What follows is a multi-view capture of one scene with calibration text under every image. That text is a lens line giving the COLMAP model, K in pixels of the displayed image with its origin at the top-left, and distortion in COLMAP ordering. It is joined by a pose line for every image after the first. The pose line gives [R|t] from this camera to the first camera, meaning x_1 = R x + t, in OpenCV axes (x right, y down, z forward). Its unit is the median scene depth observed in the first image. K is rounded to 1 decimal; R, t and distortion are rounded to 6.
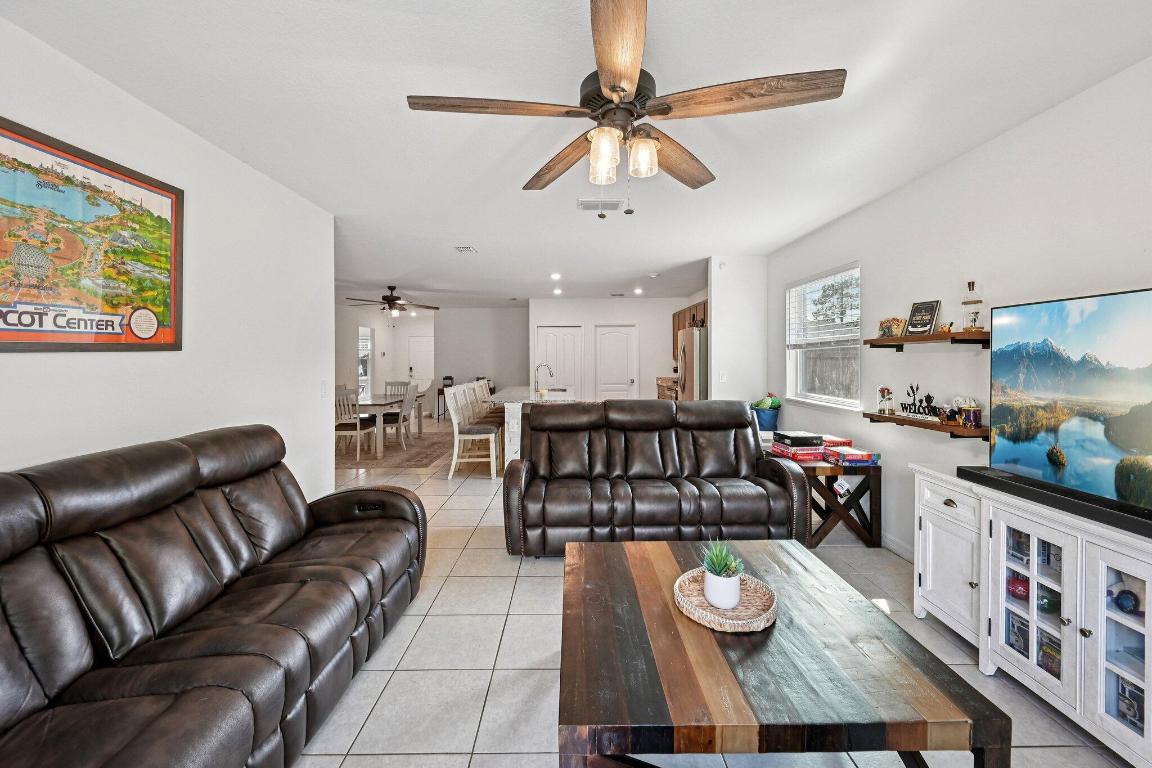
lens RADIAL K [[450.2, 0, 576.0], [0, 450.2, 384.0], [0, 0, 1]] dist [-0.000327, -0.000047]
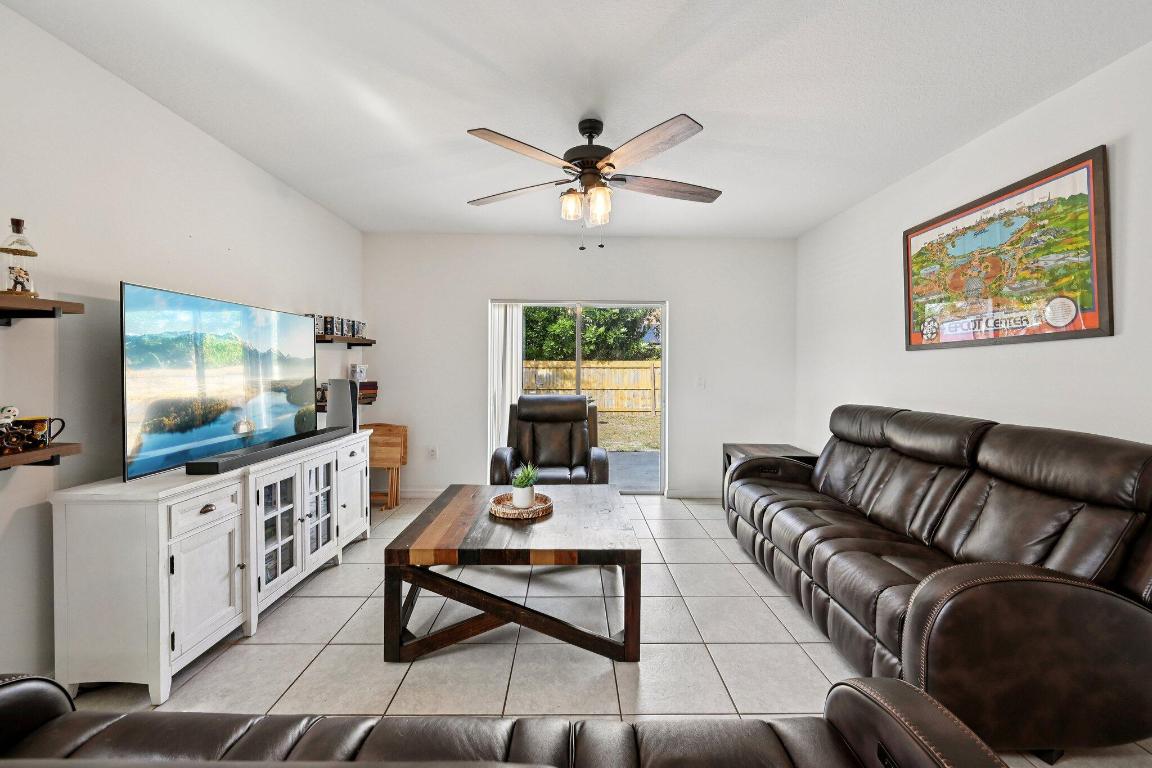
lens RADIAL K [[460.0, 0, 546.4], [0, 460.0, 370.5], [0, 0, 1]] dist [-0.000005, -0.000003]
pose [[-0.998231, 0.000256, 0.059449, 0.126913], [0.004156, 0.997845, 0.065484, -0.081316], [-0.059304, 0.065615, -0.996081, 2.222031]]
